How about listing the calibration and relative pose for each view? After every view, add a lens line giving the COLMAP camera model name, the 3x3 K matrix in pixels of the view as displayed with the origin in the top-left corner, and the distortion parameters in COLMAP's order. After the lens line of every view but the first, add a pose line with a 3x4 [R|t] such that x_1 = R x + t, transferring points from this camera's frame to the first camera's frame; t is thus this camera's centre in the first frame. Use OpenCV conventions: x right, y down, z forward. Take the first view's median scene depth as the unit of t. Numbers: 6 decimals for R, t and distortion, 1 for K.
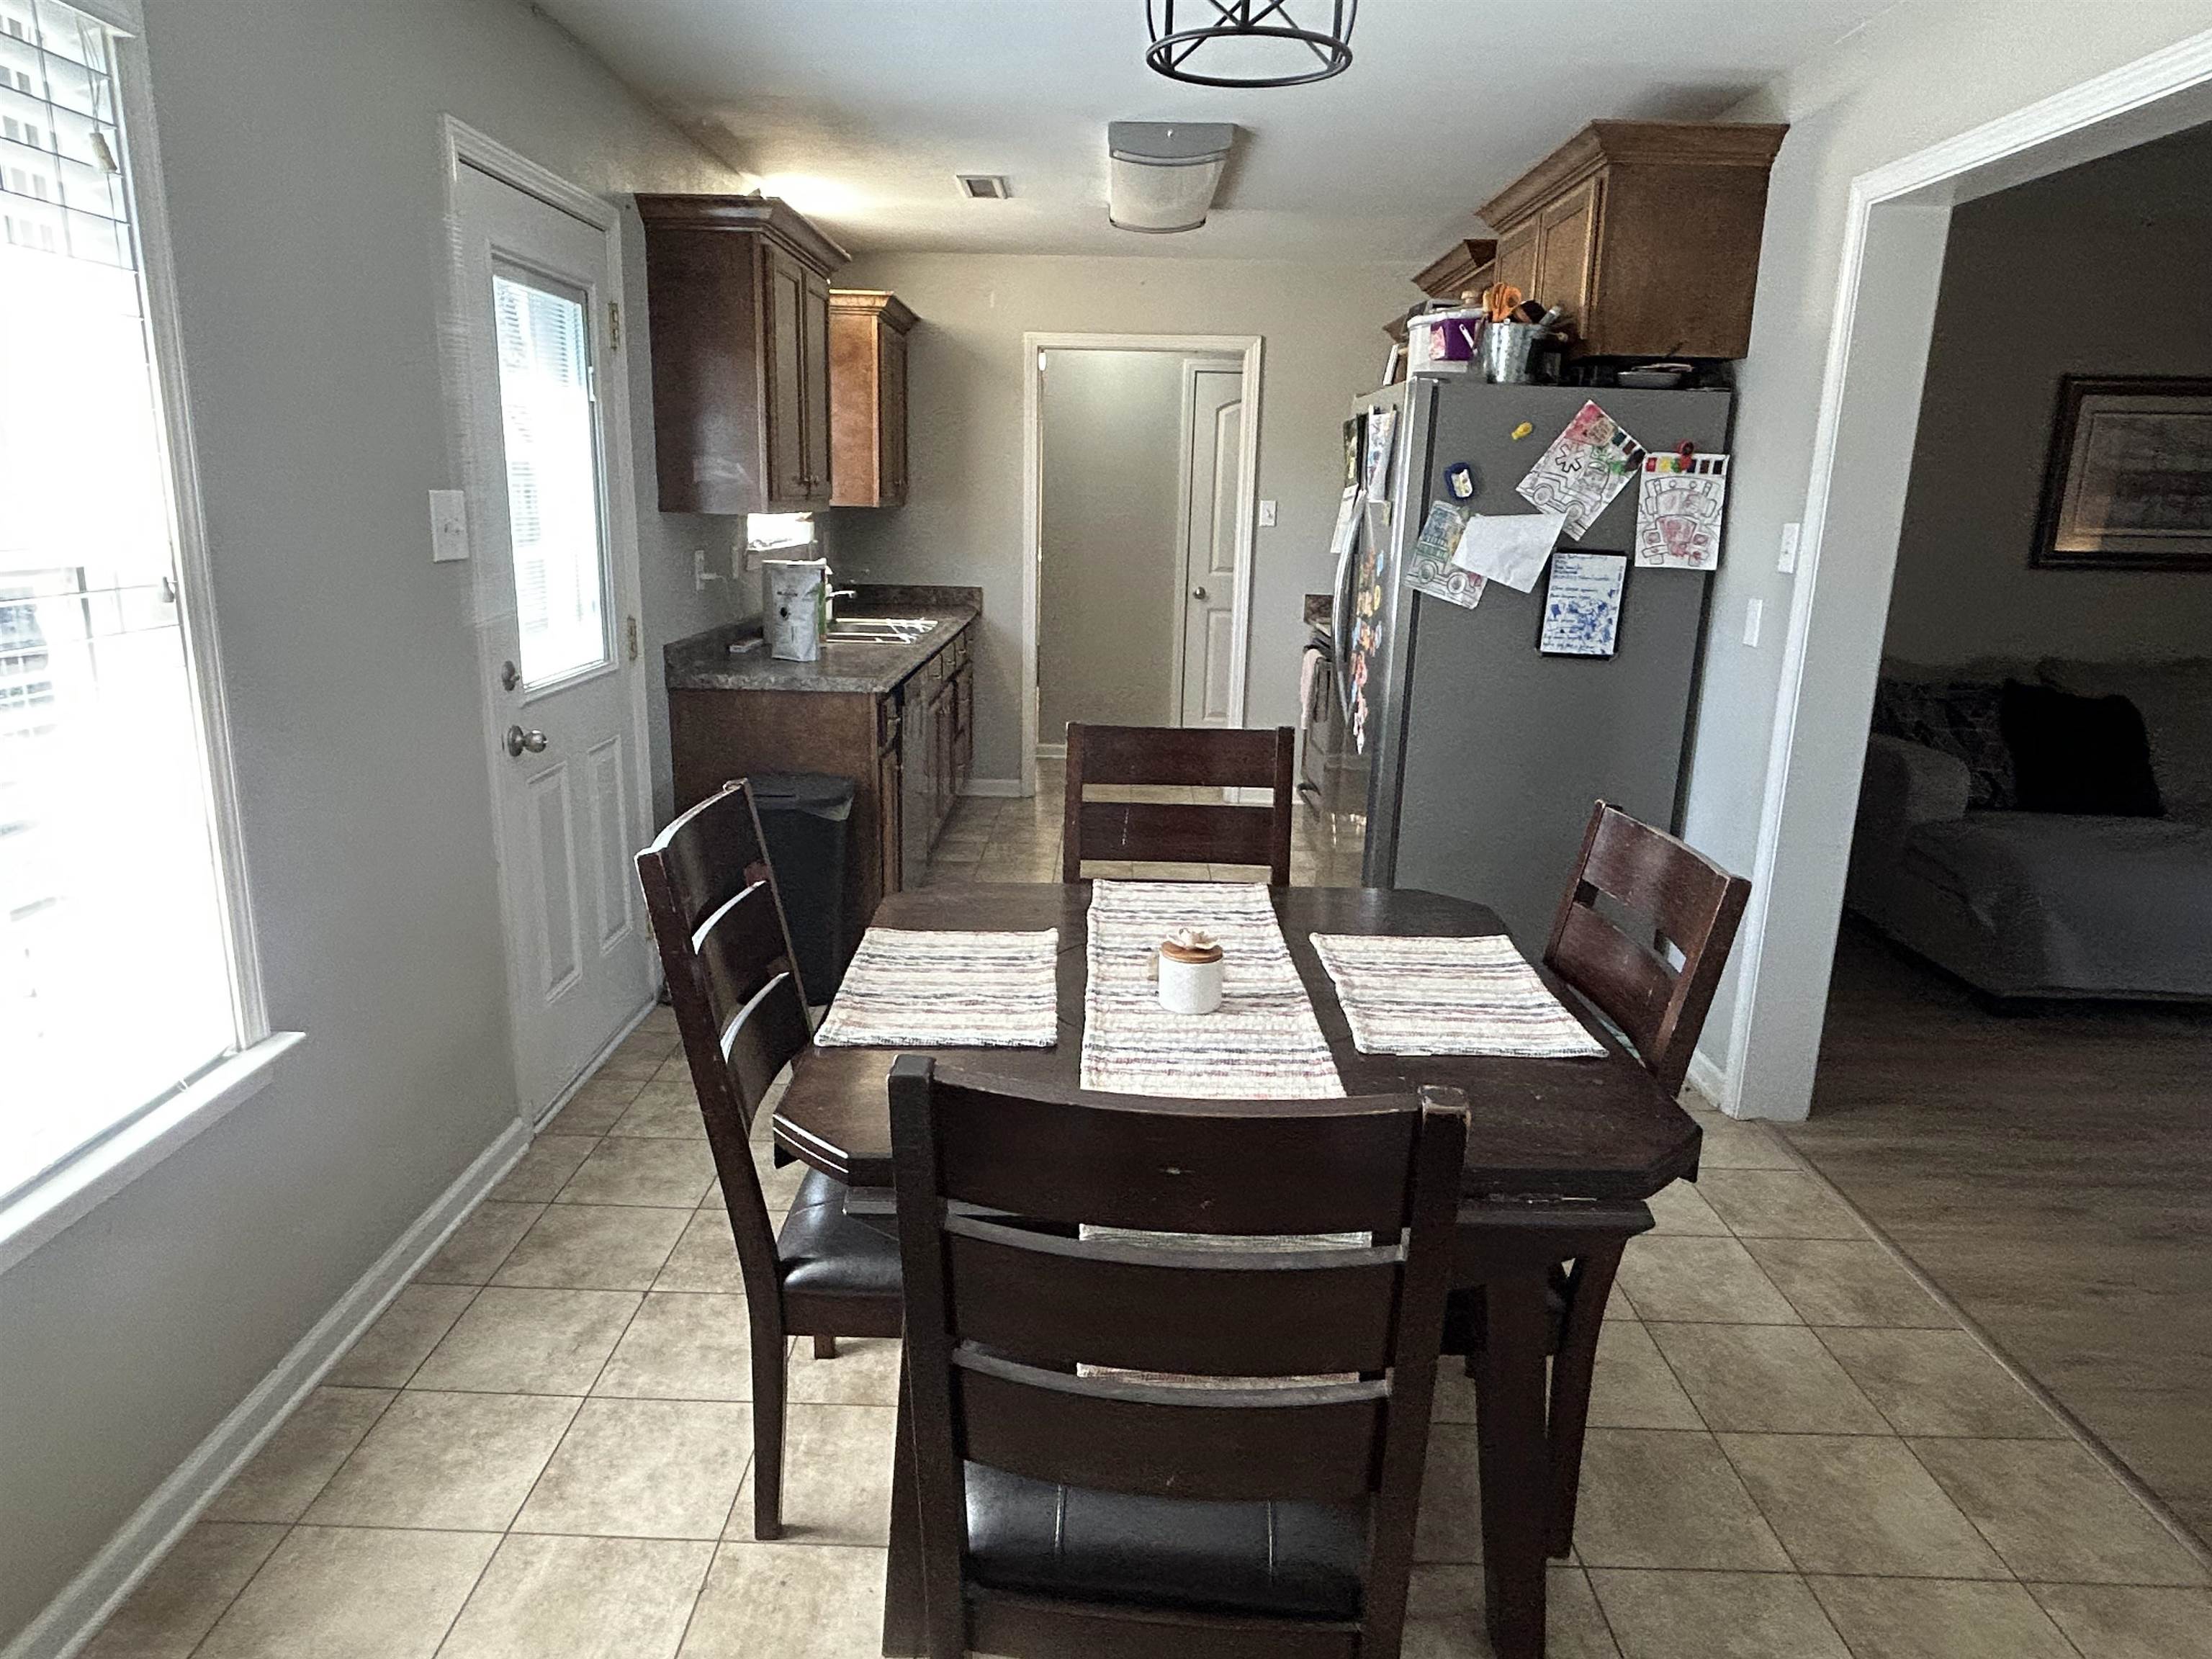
lens RADIAL K [[1378.3, 0, 1106.0], [0, 1378.3, 829.5], [0, 0, 1]] dist [0.001193, -0.000240]
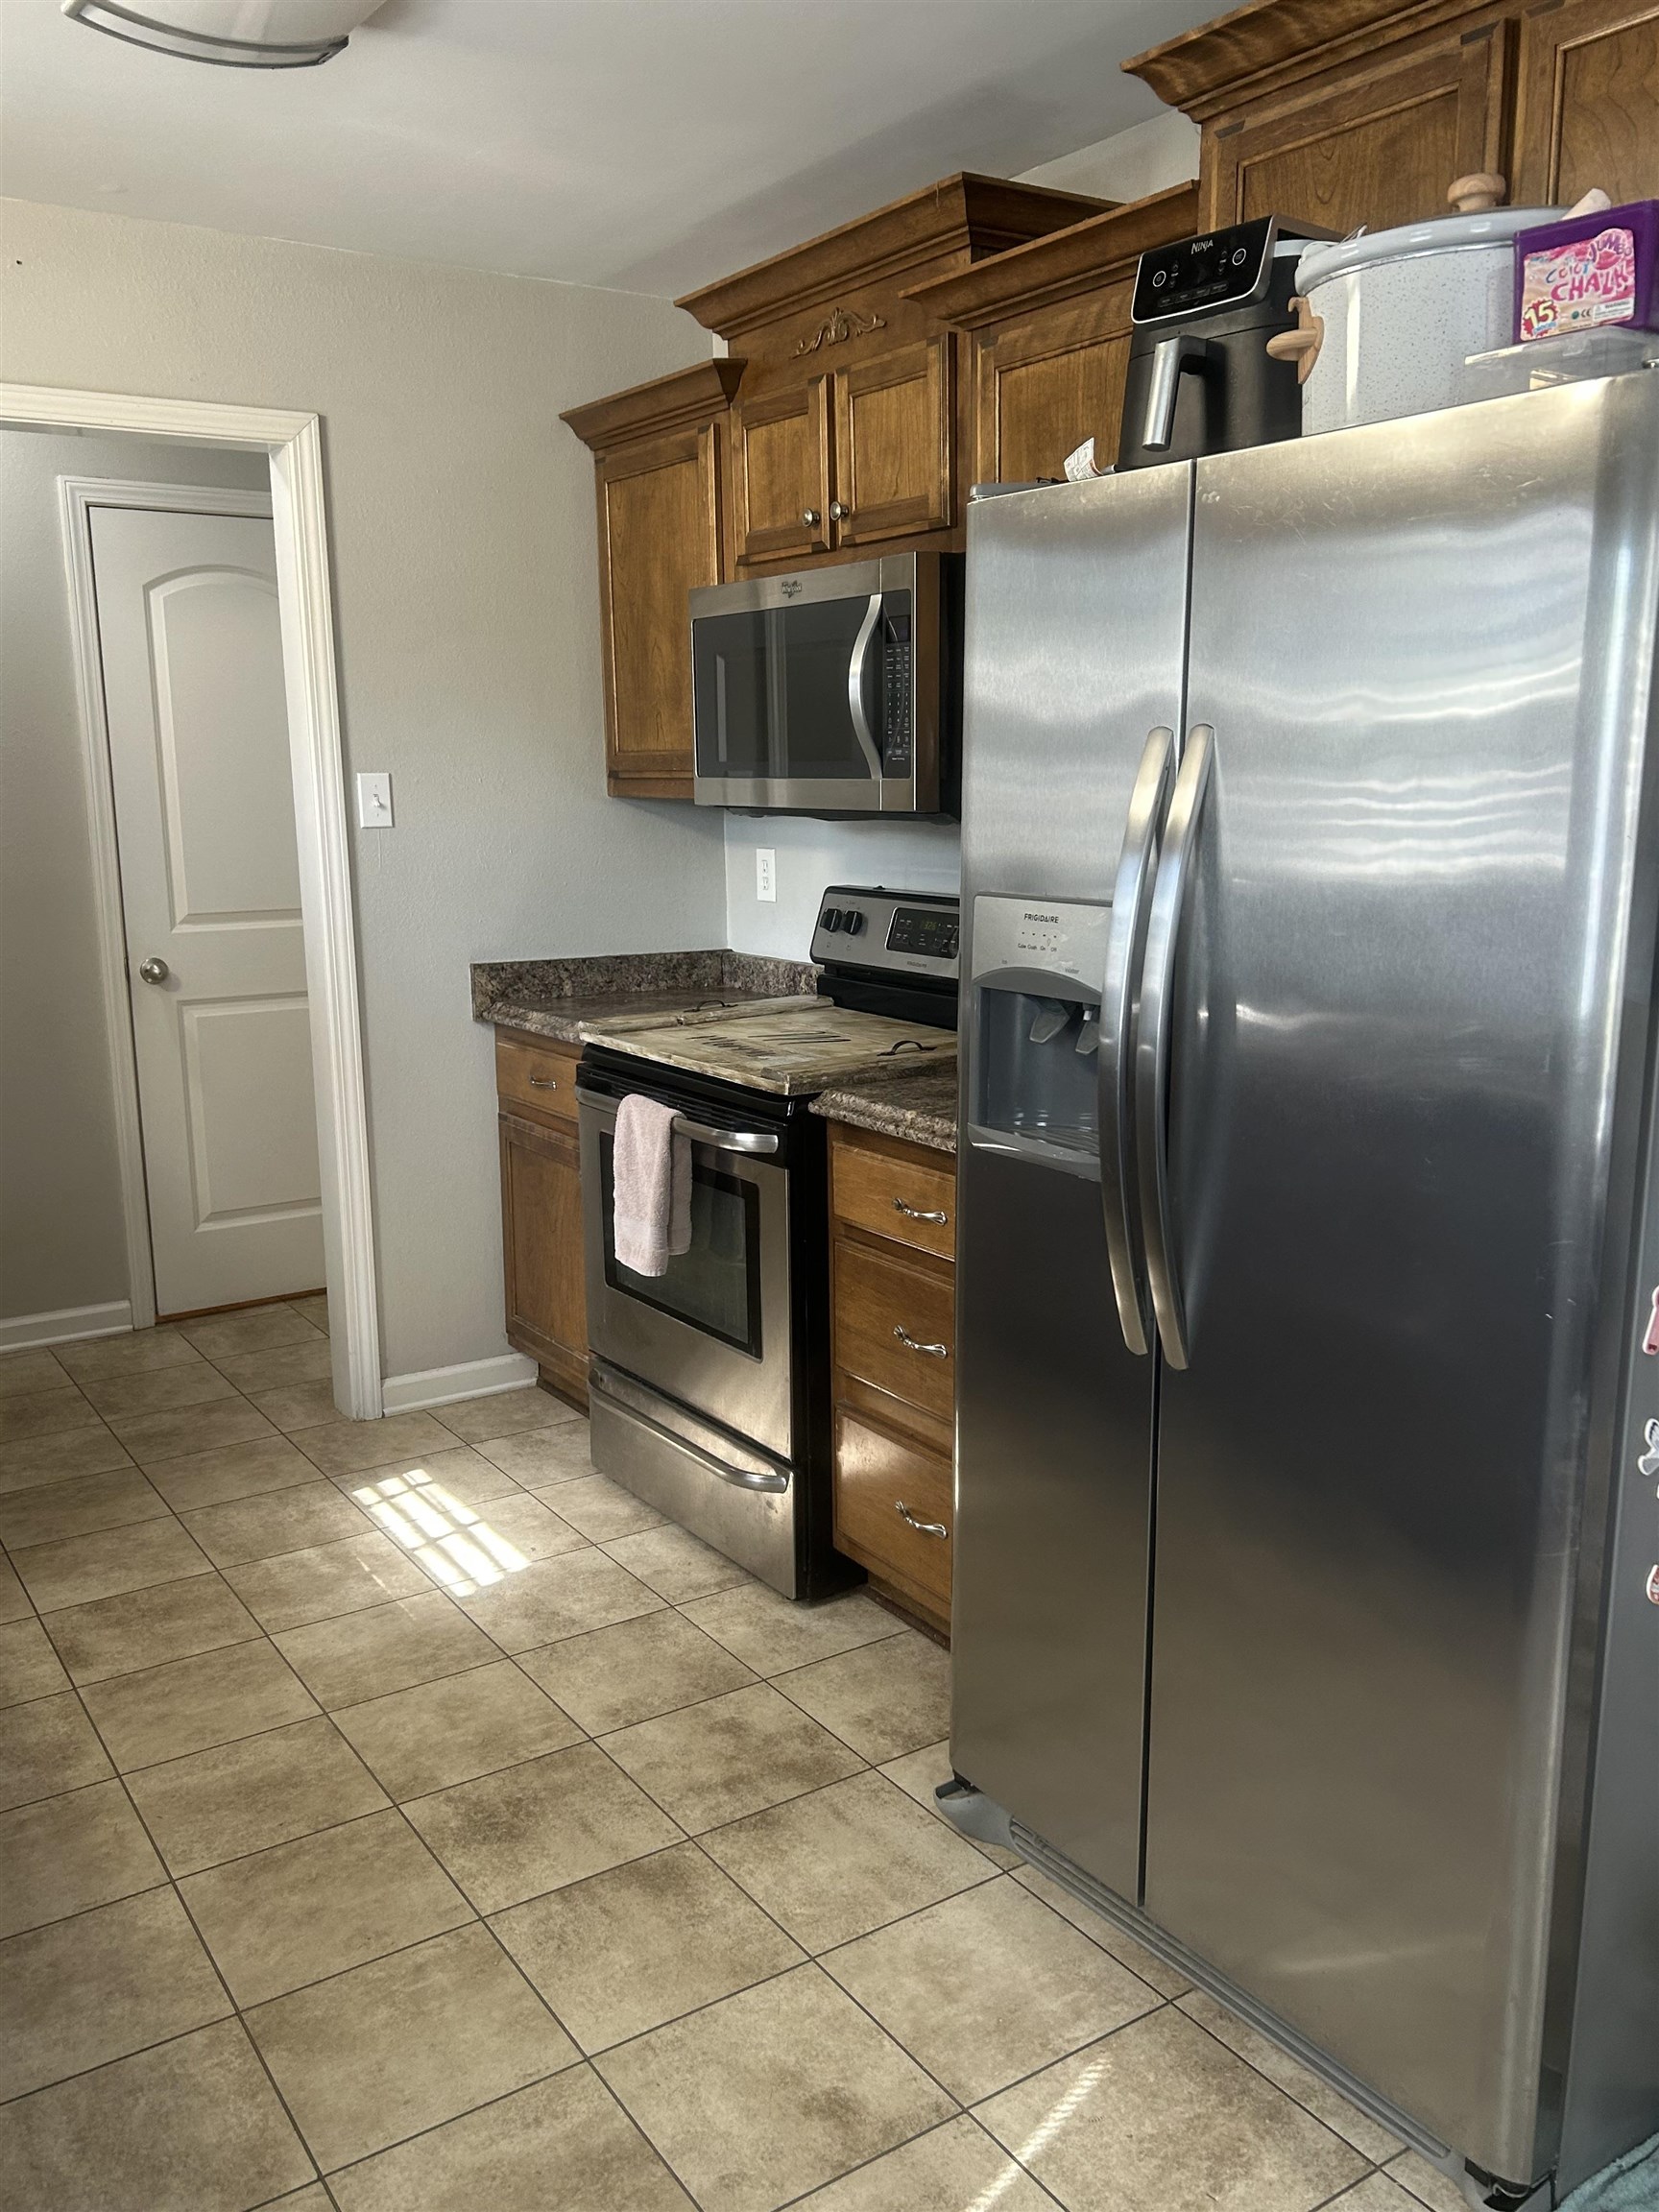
lens RADIAL K [[1783.9, 0, 829.5], [0, 1783.9, 1106.0], [0, 0, 1]] dist [-0.006886, -0.003046]
pose [[0.819374, -0.137193, 0.556601, -0.103111], [0.161785, 0.986813, 0.005070, -0.107046], [-0.549957, 0.085896, 0.830764, 0.431086]]
